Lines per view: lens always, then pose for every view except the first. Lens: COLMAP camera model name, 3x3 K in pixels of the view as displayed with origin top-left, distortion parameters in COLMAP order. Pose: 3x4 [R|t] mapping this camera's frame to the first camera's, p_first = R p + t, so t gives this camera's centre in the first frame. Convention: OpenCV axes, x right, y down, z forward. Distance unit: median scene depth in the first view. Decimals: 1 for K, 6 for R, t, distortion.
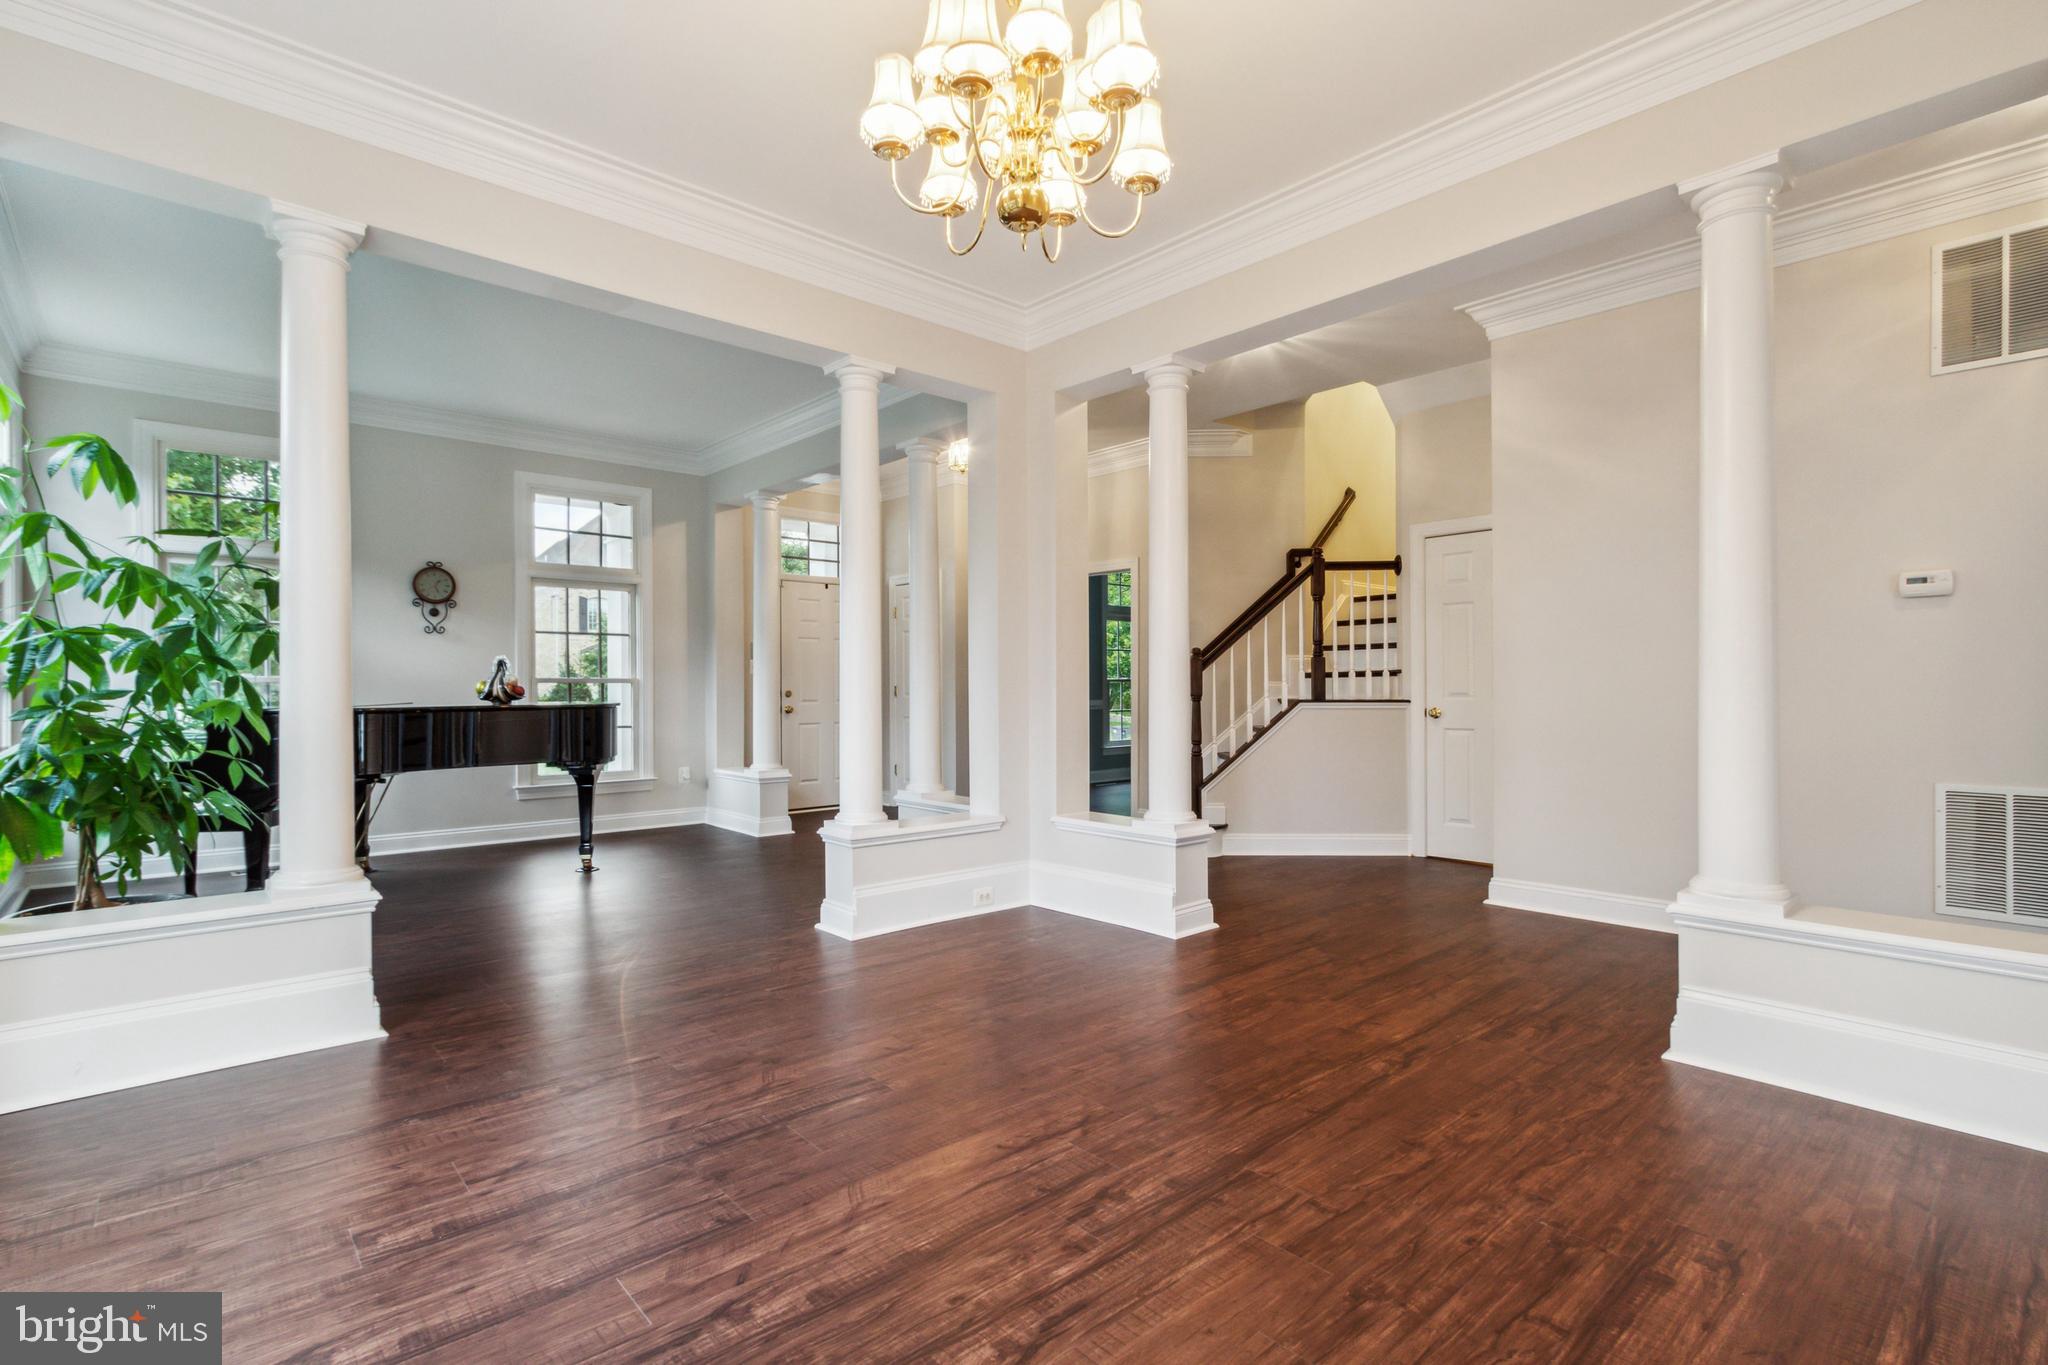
lens RADIAL K [[963.5, 0, 1029.4], [0, 963.5, 688.1], [0, 0, 1]] dist [-0.004604, -0.000188]
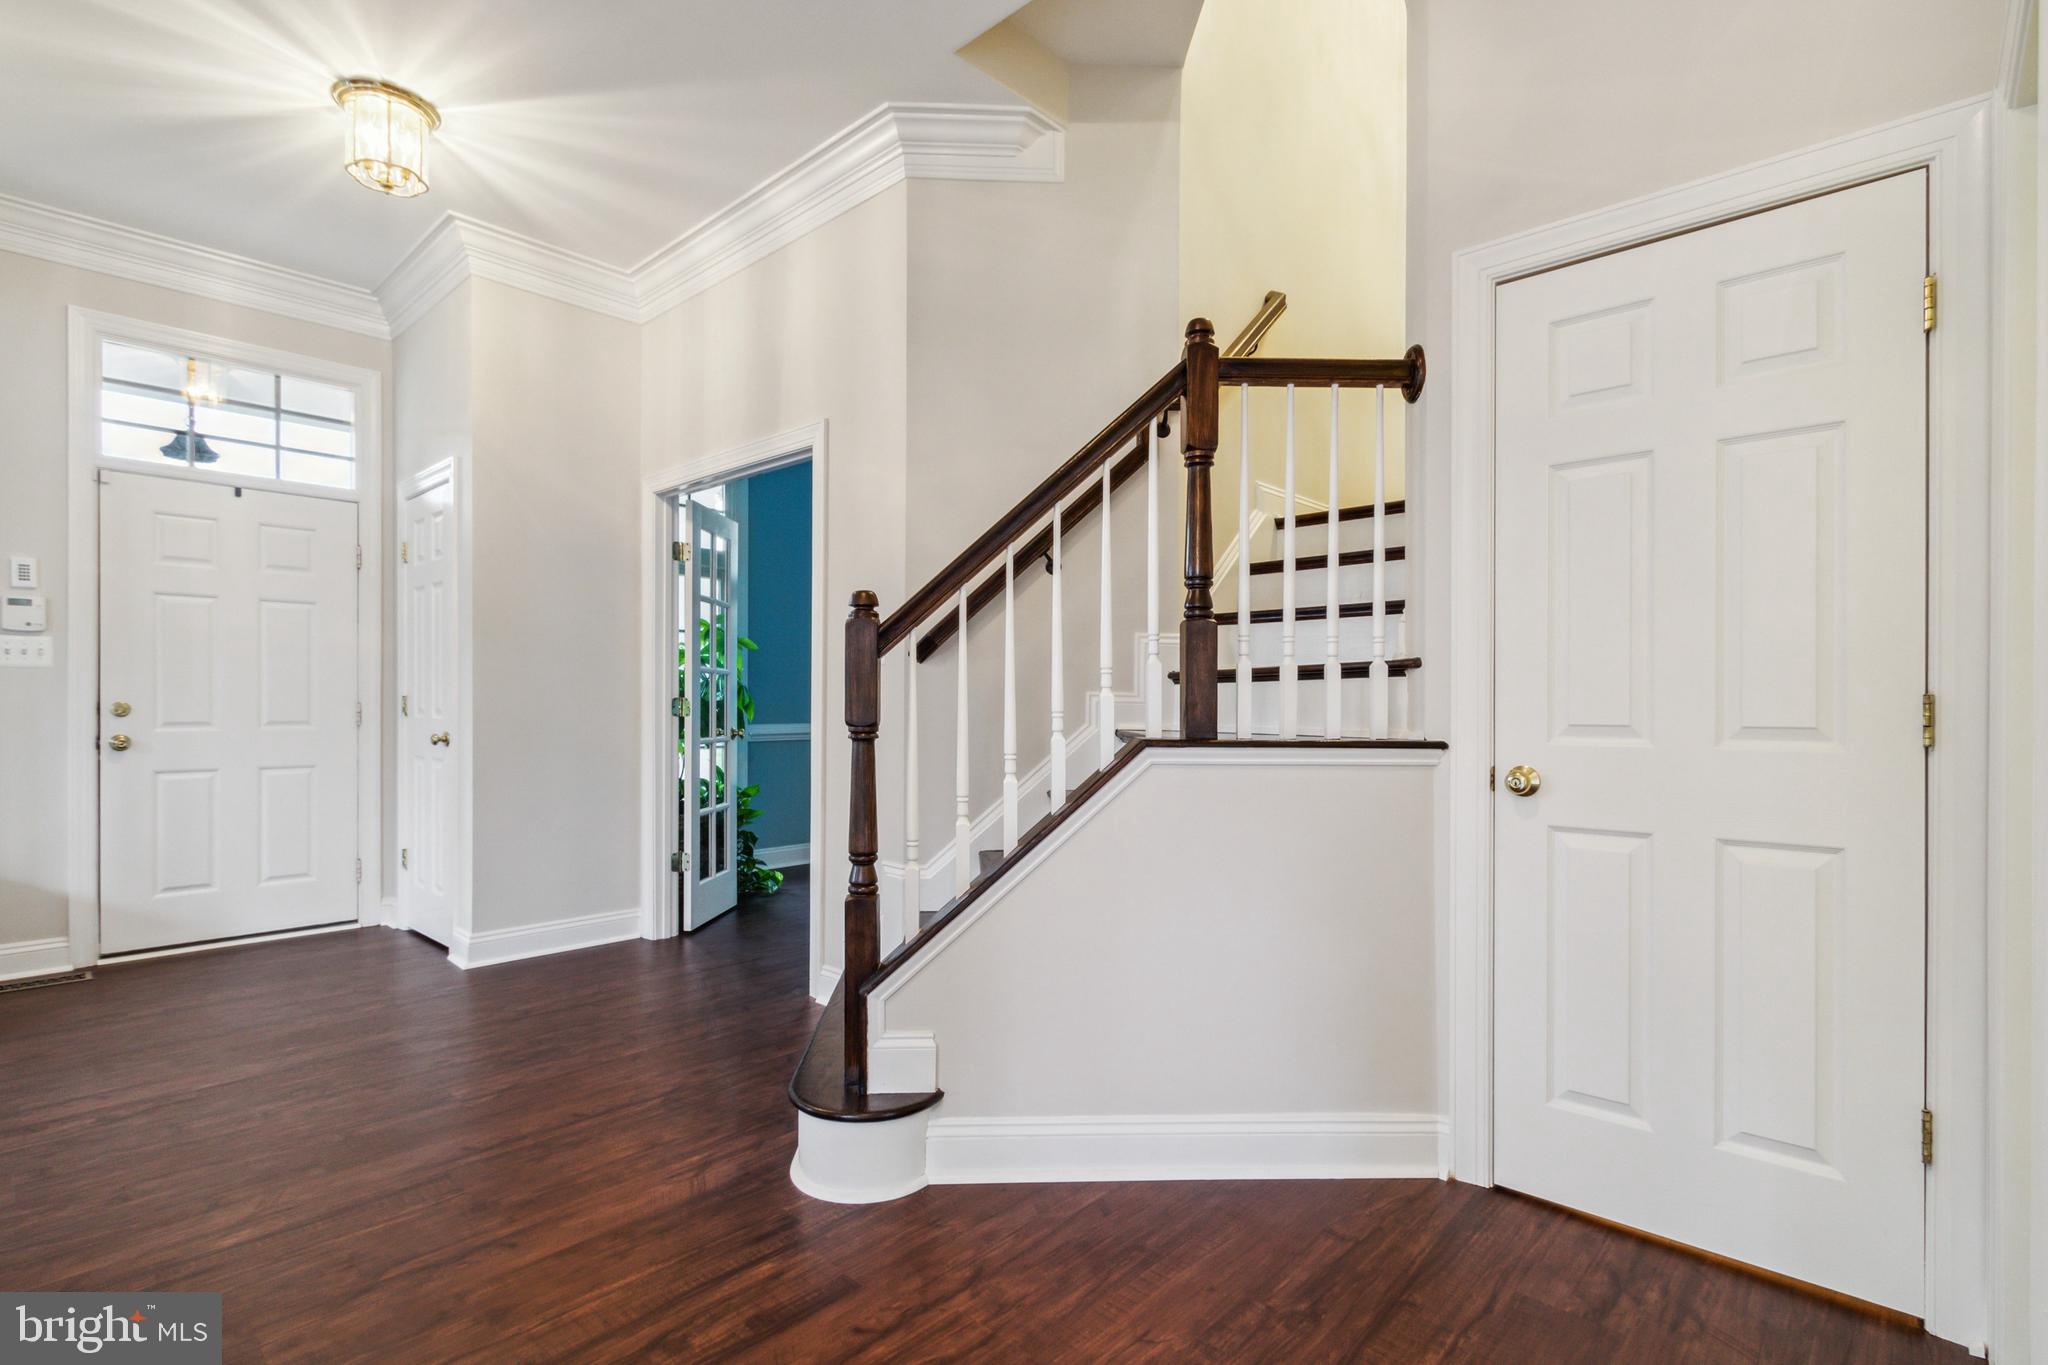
lens RADIAL K [[963.5, 0, 1020.0], [0, 963.5, 689.3], [0, 0, 1]] dist [-0.004604, -0.000188]
pose [[0.997770, 0.012774, 0.065519, 0.205414], [-0.011306, 0.999678, -0.022735, 0.002044], [-0.065789, 0.021944, 0.997592, 0.629904]]
